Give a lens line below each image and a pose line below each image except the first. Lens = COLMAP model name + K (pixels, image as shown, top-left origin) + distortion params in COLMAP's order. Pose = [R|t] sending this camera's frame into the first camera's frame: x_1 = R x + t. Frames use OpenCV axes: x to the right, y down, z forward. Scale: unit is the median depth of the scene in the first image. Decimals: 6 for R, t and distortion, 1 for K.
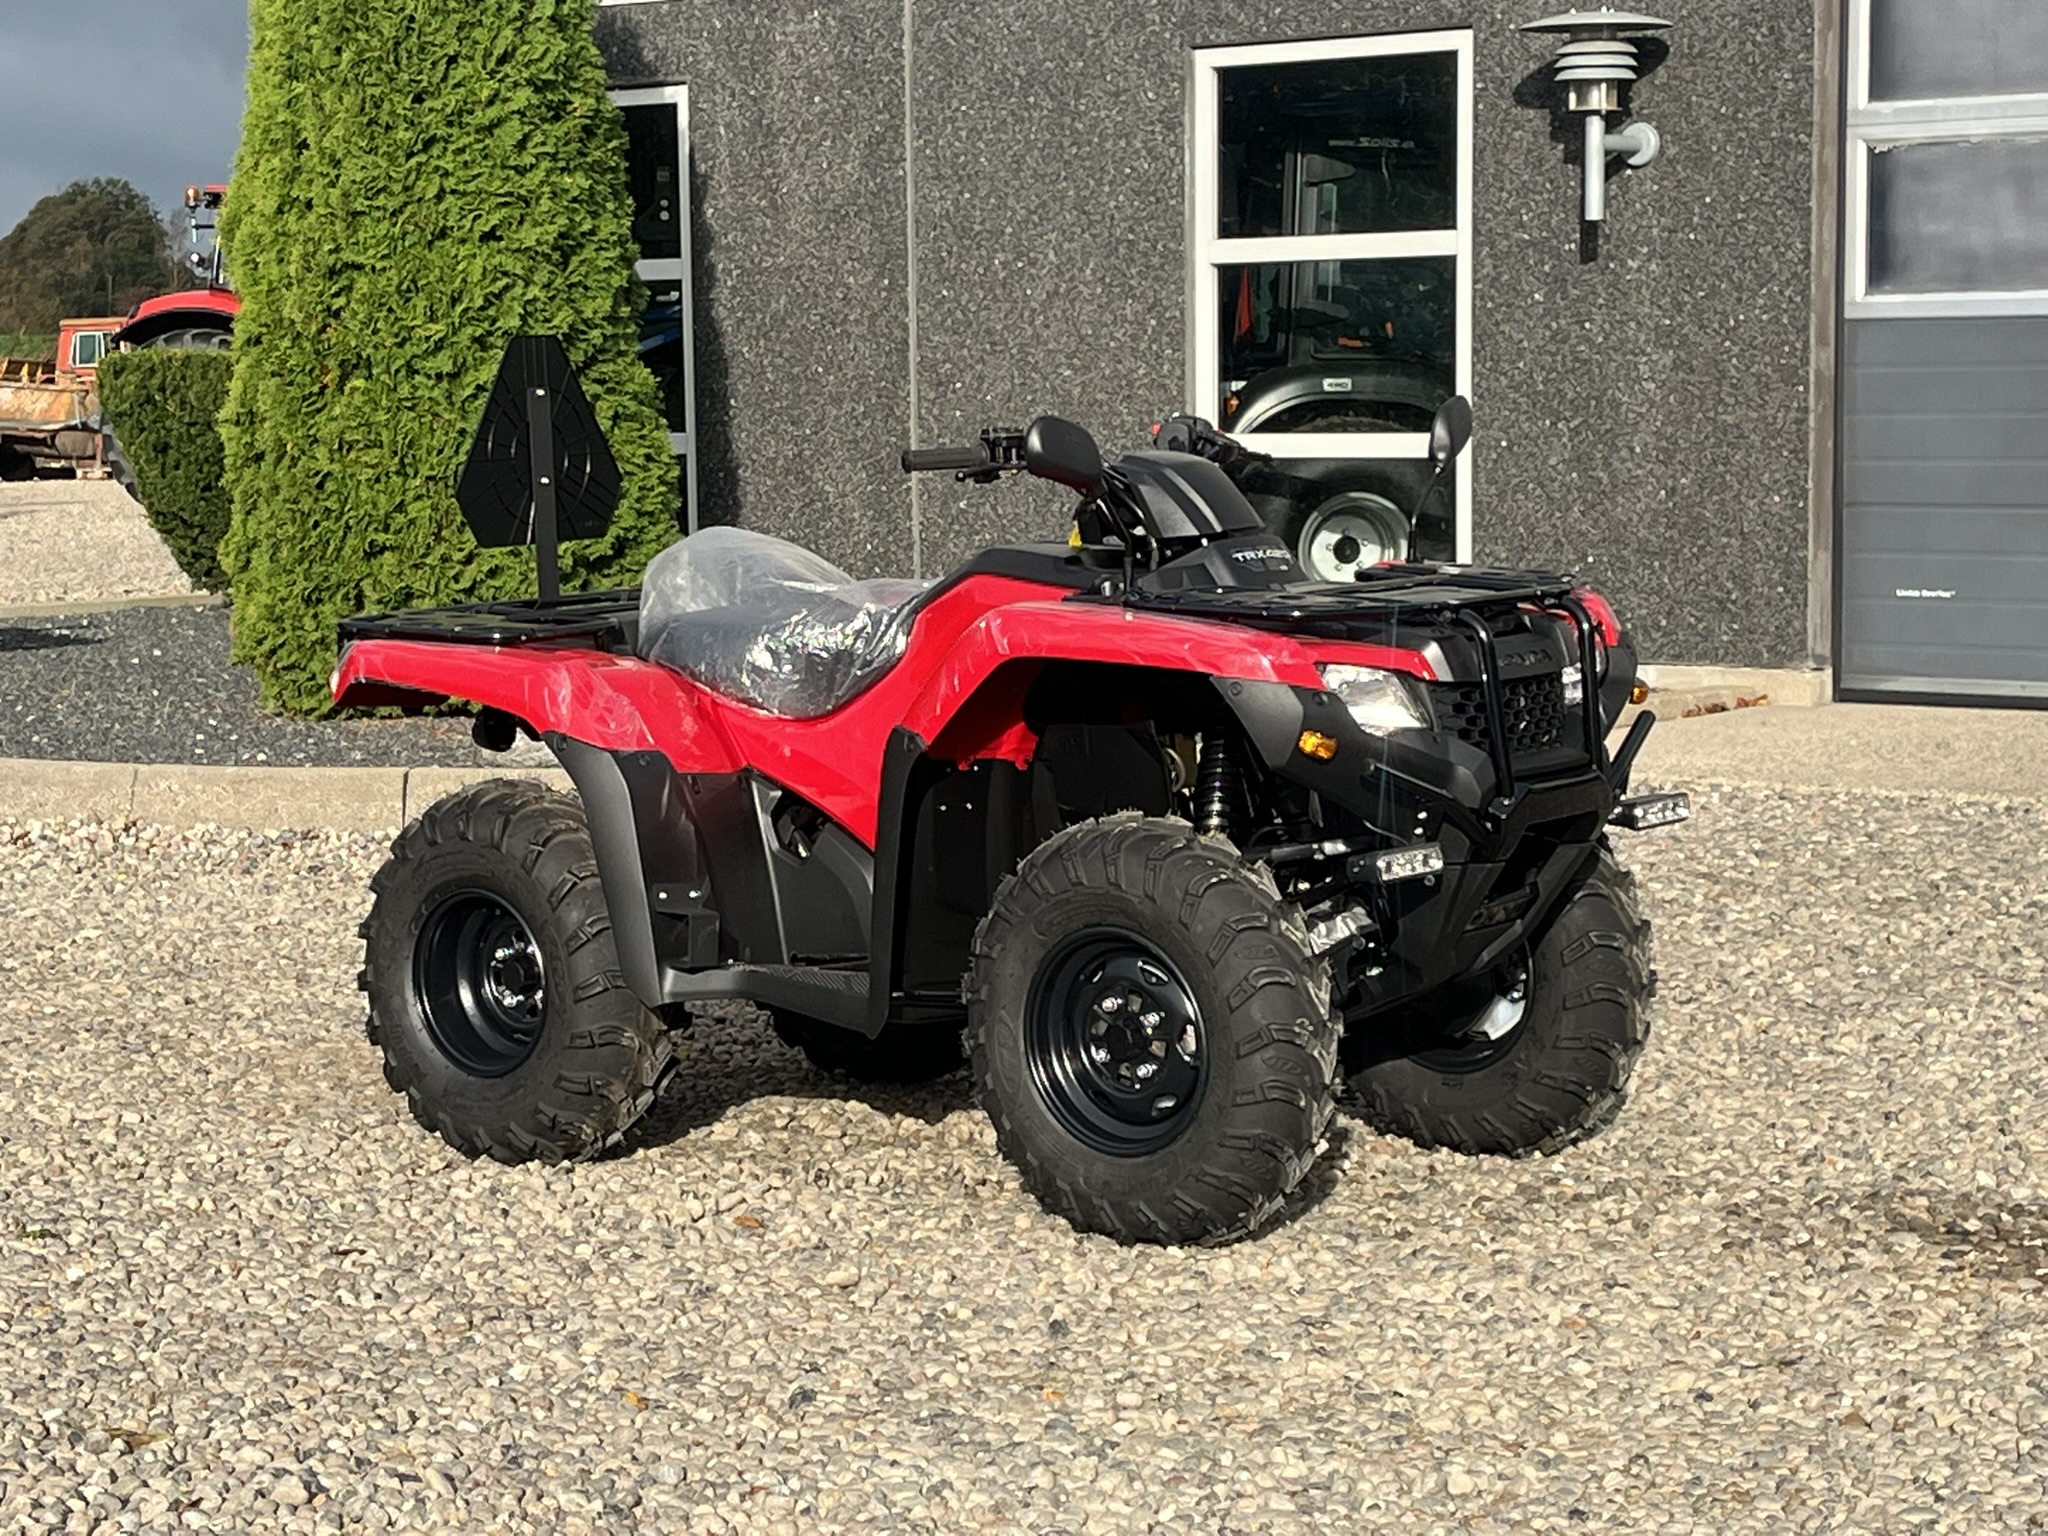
lens RADIAL K [[4323.2, 0, 1031.1], [0, 4323.2, 787.5], [0, 0, 1]] dist [0.131019, 0.000000]
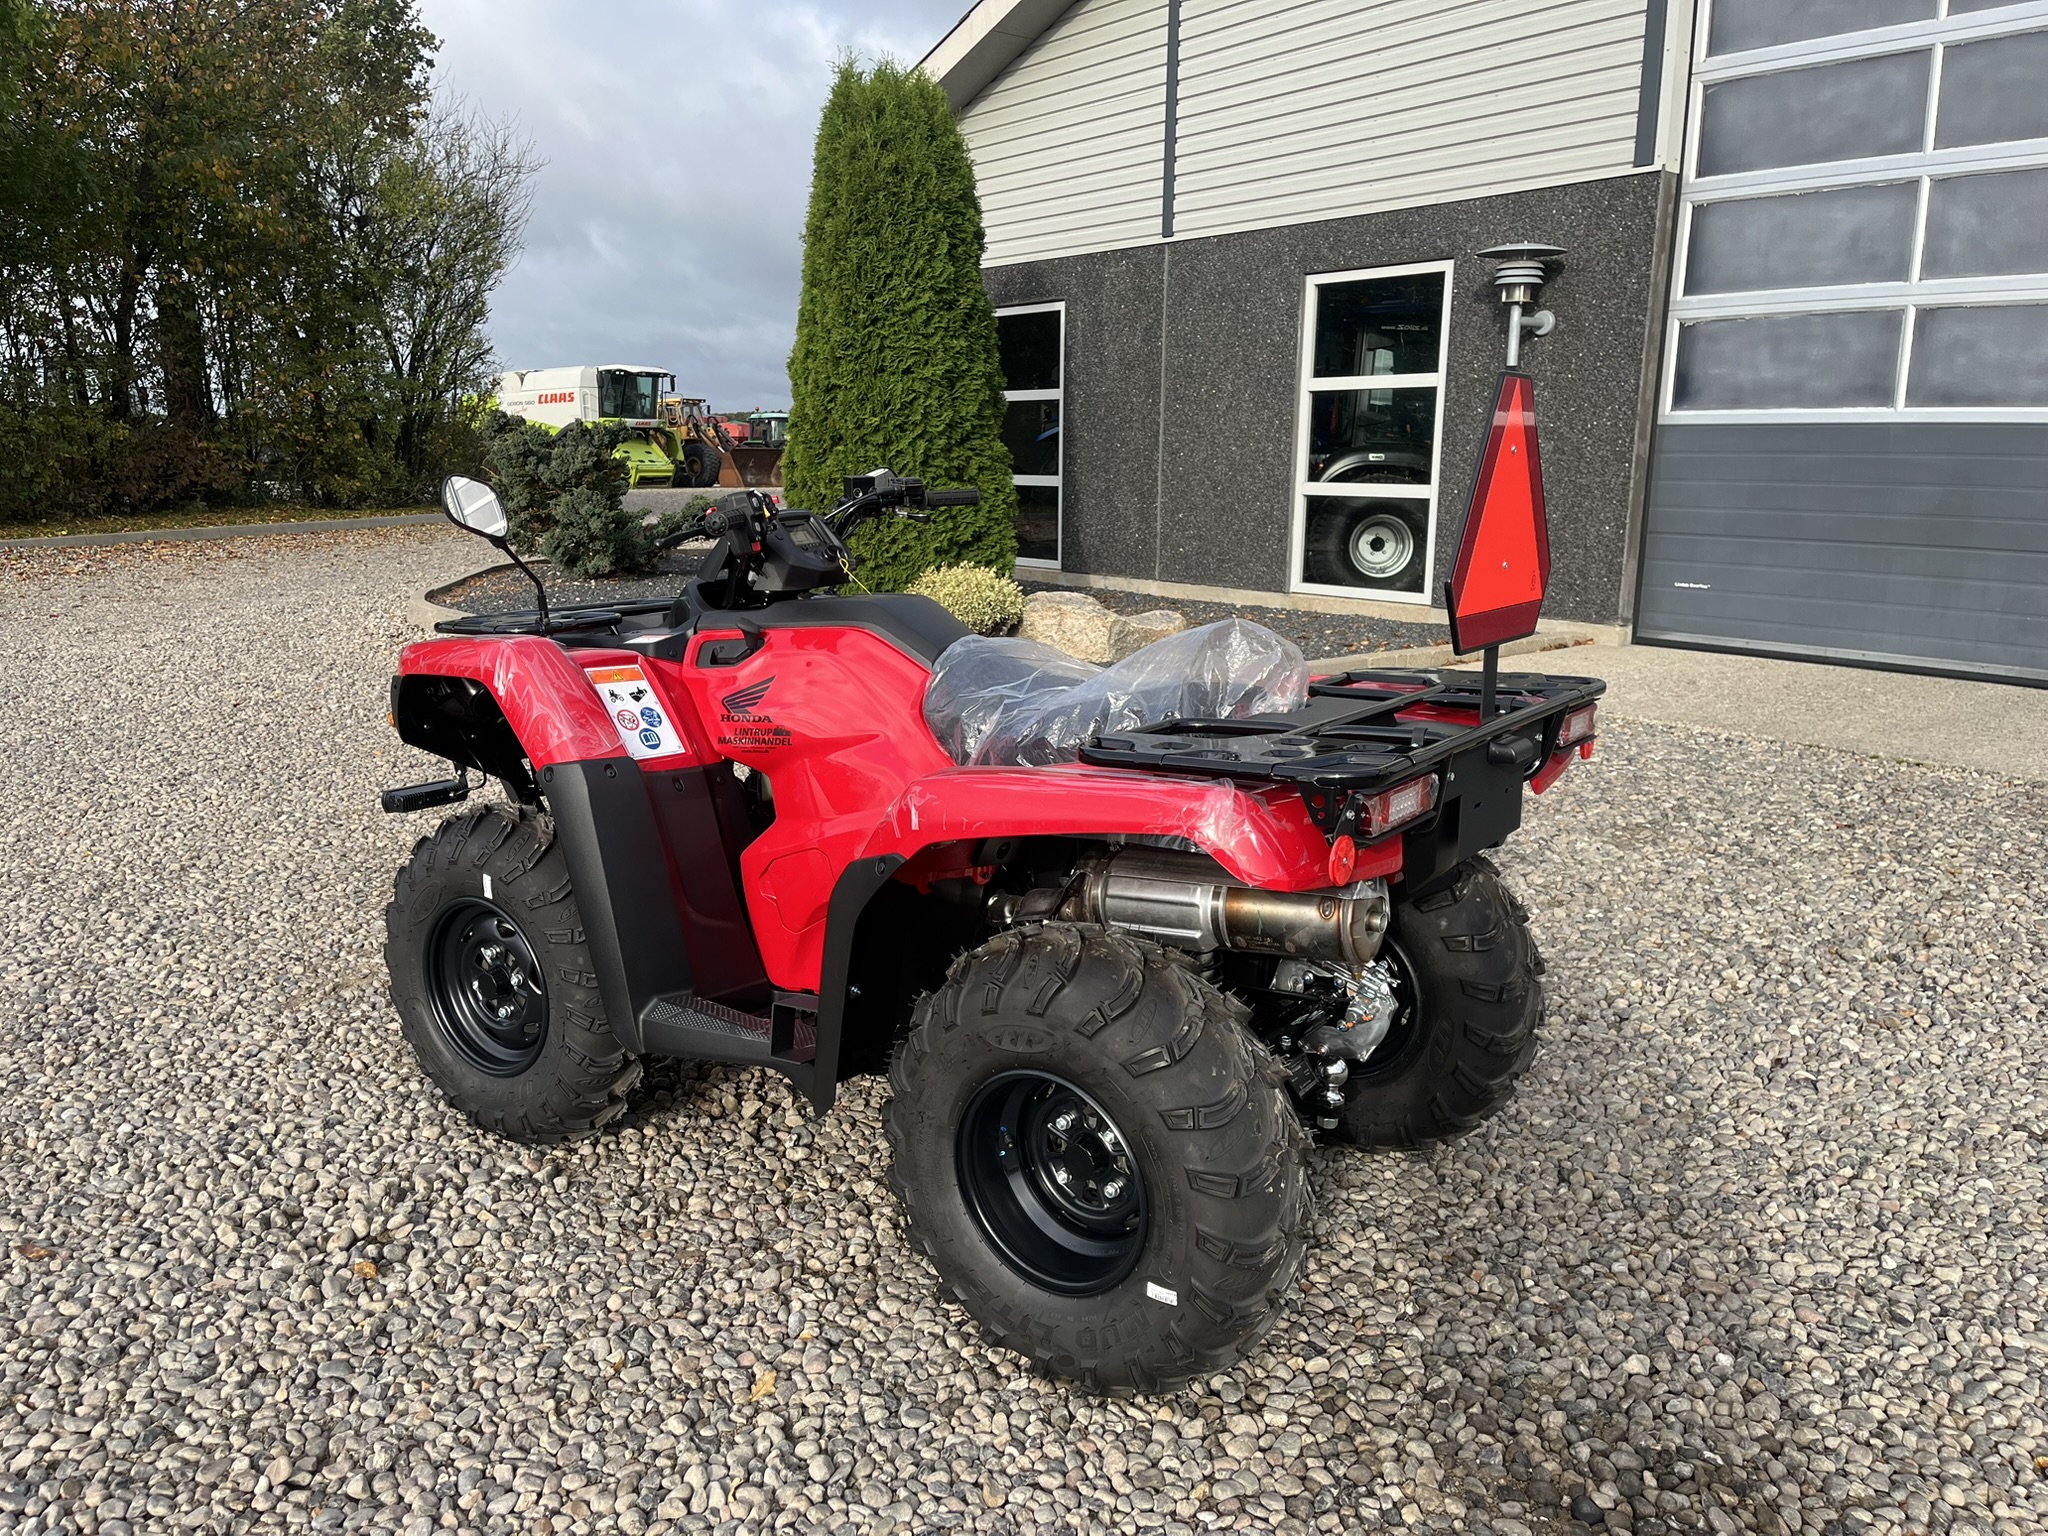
lens RADIAL K [[1560.0, 0, 998.8], [0, 1560.0, 772.3], [0, 0, 1]] dist [0.067612, -0.090410]
pose [[0.975242, 0.062152, -0.212227, 0.072378], [-0.038411, 0.992714, 0.114212, -0.031424], [0.217779, -0.103232, 0.970523, 0.315685]]
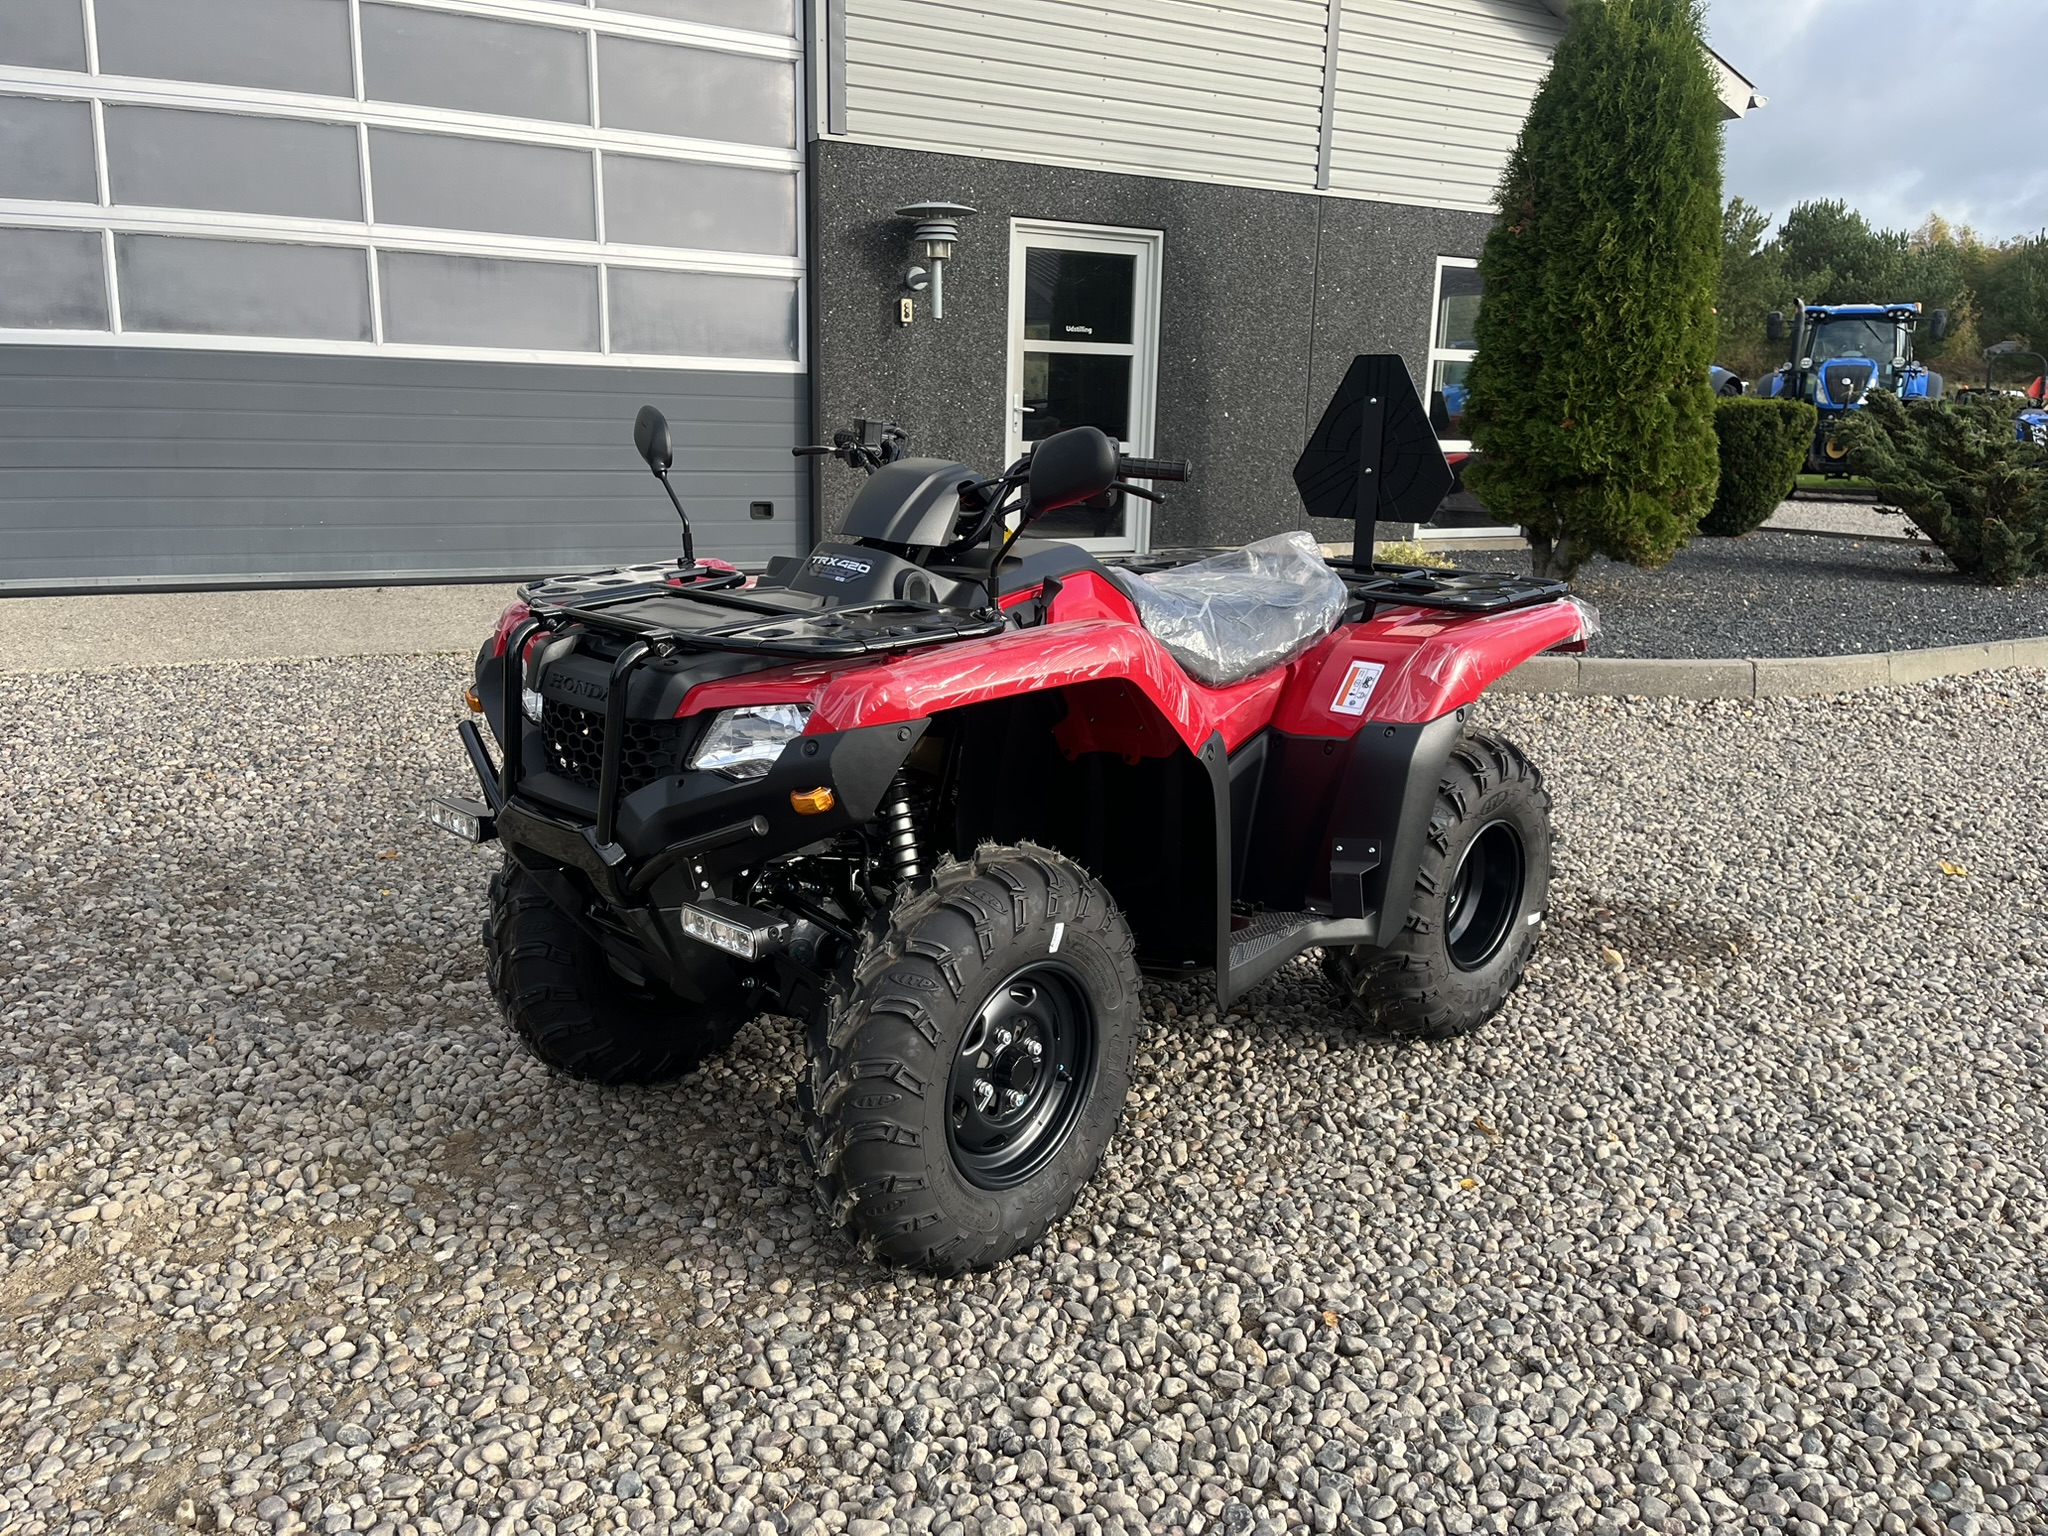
lens RADIAL K [[1560.0, 0, 1028.6], [0, 1560.0, 766.4], [0, 0, 1]] dist [0.067612, -0.090410]
pose [[0.351003, -0.190883, 0.916712, -0.175820], [0.060630, 0.981580, 0.181175, -0.038281], [-0.934409, -0.008013, 0.356111, 0.438812]]
